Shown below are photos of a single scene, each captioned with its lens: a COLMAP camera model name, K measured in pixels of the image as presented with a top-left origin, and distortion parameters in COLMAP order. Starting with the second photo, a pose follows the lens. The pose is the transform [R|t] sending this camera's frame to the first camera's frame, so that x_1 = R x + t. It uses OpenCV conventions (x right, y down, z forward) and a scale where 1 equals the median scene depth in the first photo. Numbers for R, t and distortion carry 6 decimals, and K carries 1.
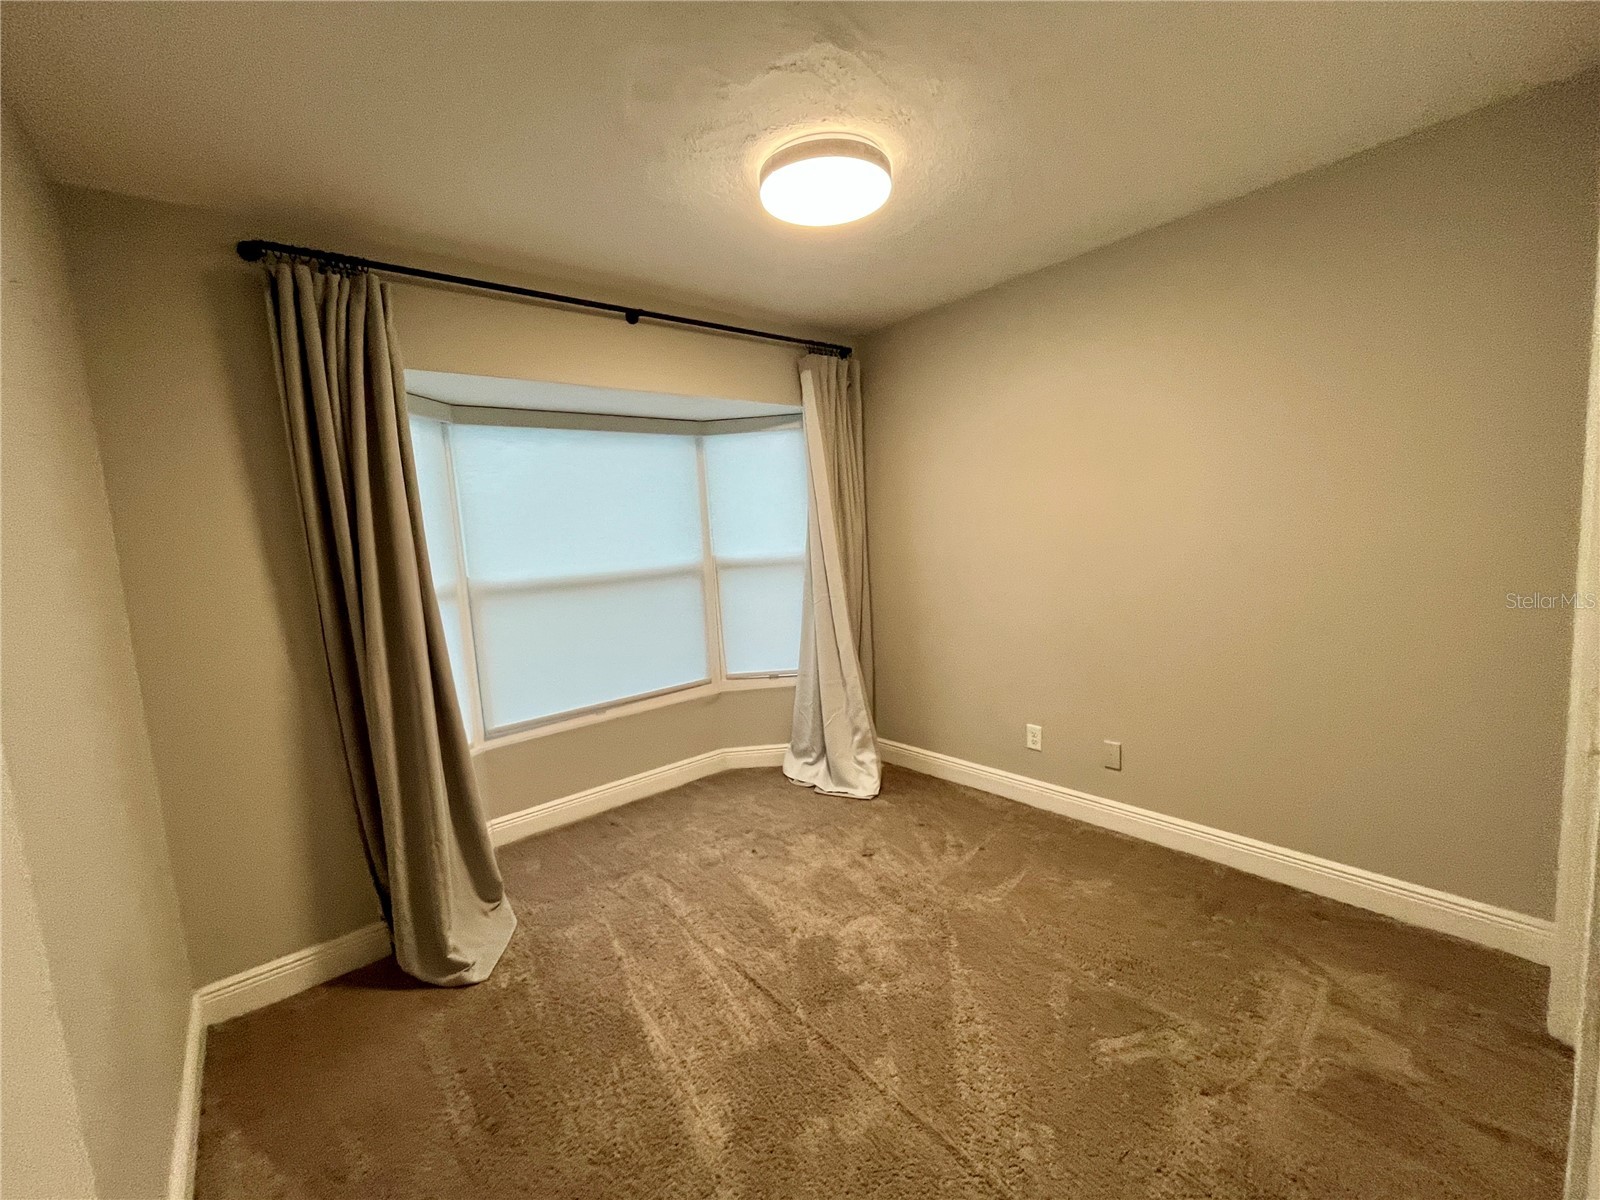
lens RADIAL K [[646.4, 0, 802.5], [0, 646.4, 601.5], [0, 0, 1]] dist [-0.003114, 0.000182]
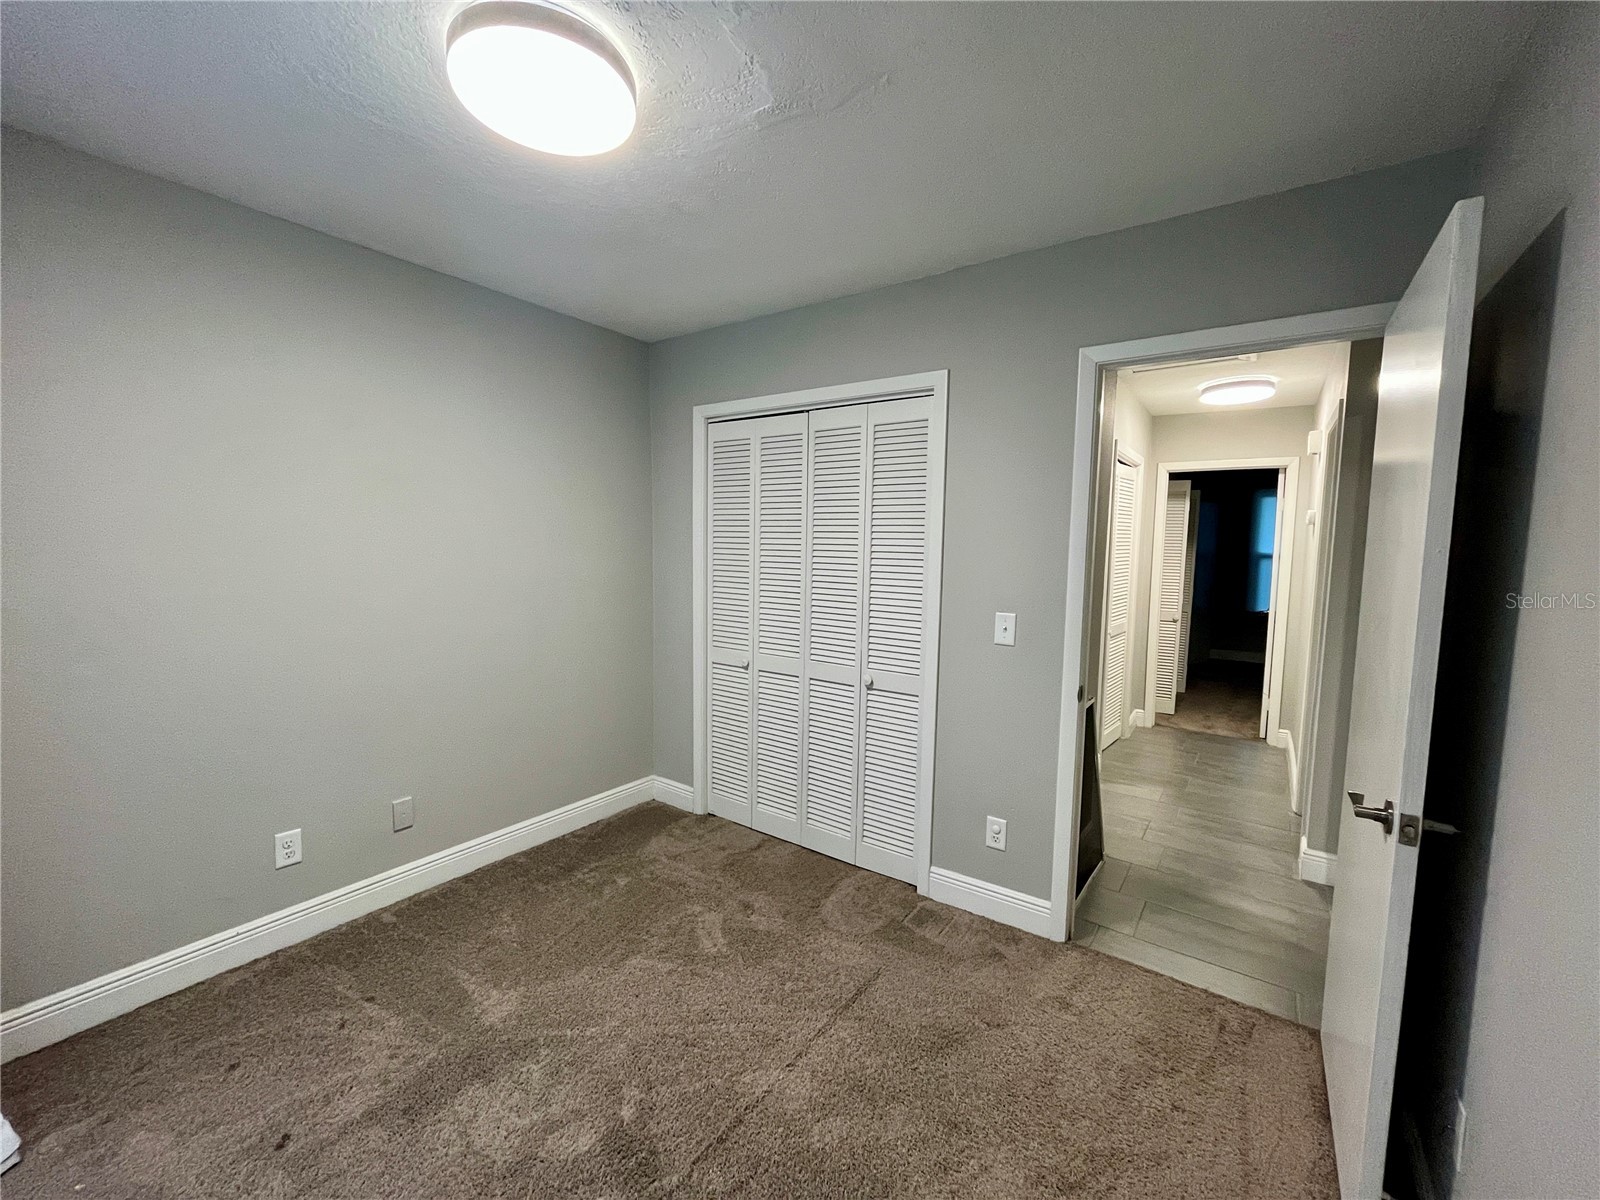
lens RADIAL K [[646.4, 0, 799.8], [0, 646.4, 600.9], [0, 0, 1]] dist [-0.003114, 0.000182]
pose [[-0.262138, -0.024316, 0.964724, -0.619340], [0.098383, 0.993800, 0.051782, -0.059504], [-0.960002, 0.108487, -0.258121, 0.783698]]
